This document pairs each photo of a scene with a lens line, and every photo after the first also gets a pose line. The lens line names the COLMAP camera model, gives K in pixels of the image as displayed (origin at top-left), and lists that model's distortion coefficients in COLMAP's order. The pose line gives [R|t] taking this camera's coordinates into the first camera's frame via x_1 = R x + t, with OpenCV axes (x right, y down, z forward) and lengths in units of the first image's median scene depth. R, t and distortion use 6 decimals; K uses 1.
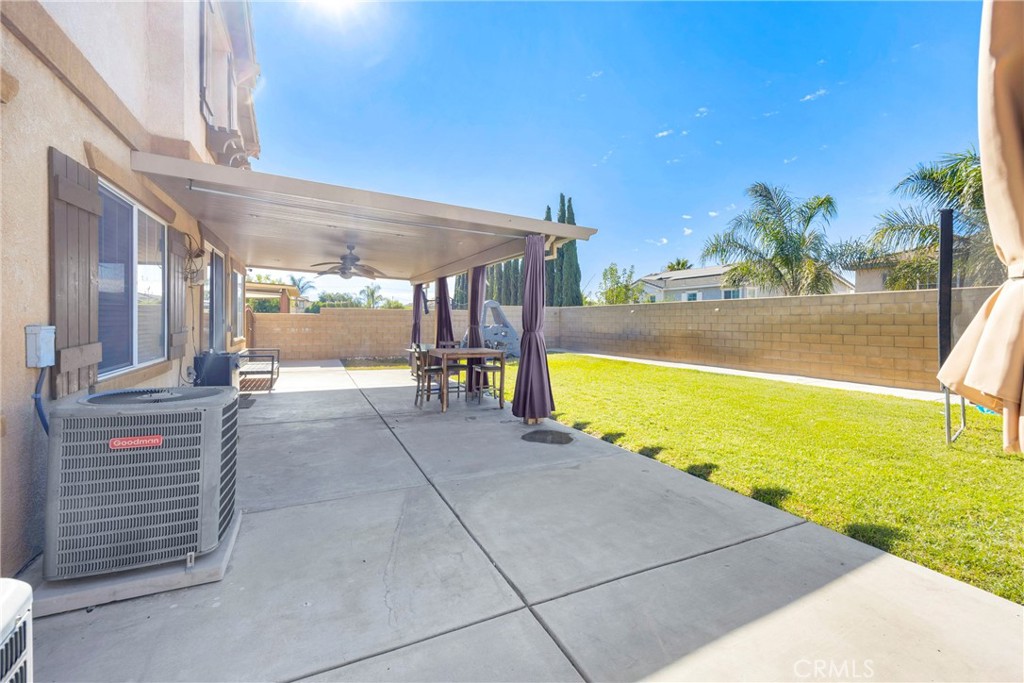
lens RADIAL K [[406.4, 0, 503.0], [0, 406.4, 326.8], [0, 0, 1]] dist [0.004073, -0.001436]
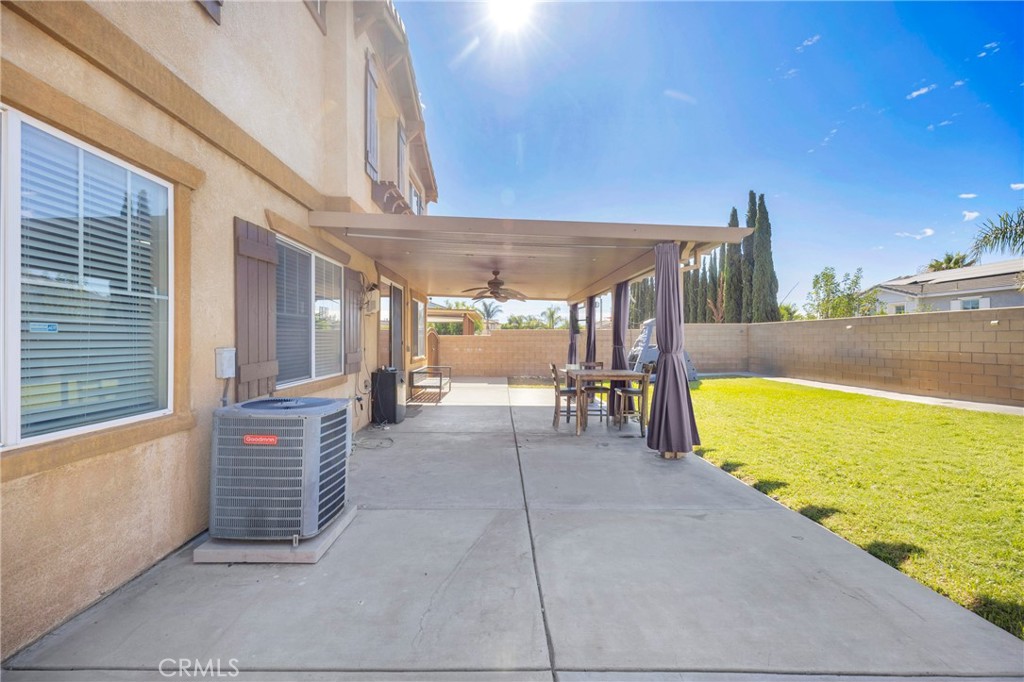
lens RADIAL K [[406.4, 0, 512.9], [0, 406.4, 341.5], [0, 0, 1]] dist [0.004073, -0.001436]
pose [[0.913536, -0.005363, -0.406722, 0.140551], [0.000431, 0.999925, -0.012216, -0.002848], [0.406757, 0.010984, 0.913471, 0.065607]]
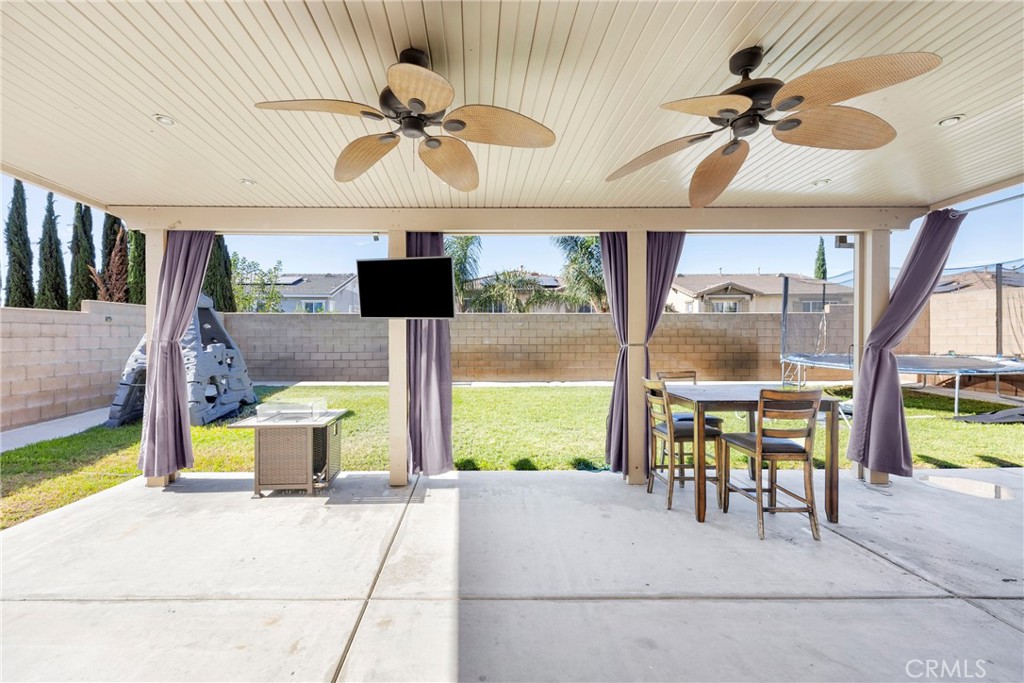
lens RADIAL K [[406.4, 0, 509.8], [0, 406.4, 341.8], [0, 0, 1]] dist [0.004073, -0.001436]
pose [[0.429968, -0.014643, 0.902725, -0.911669], [0.015719, 0.999838, 0.008732, -0.014310], [-0.902707, 0.010436, 0.430128, 1.504052]]
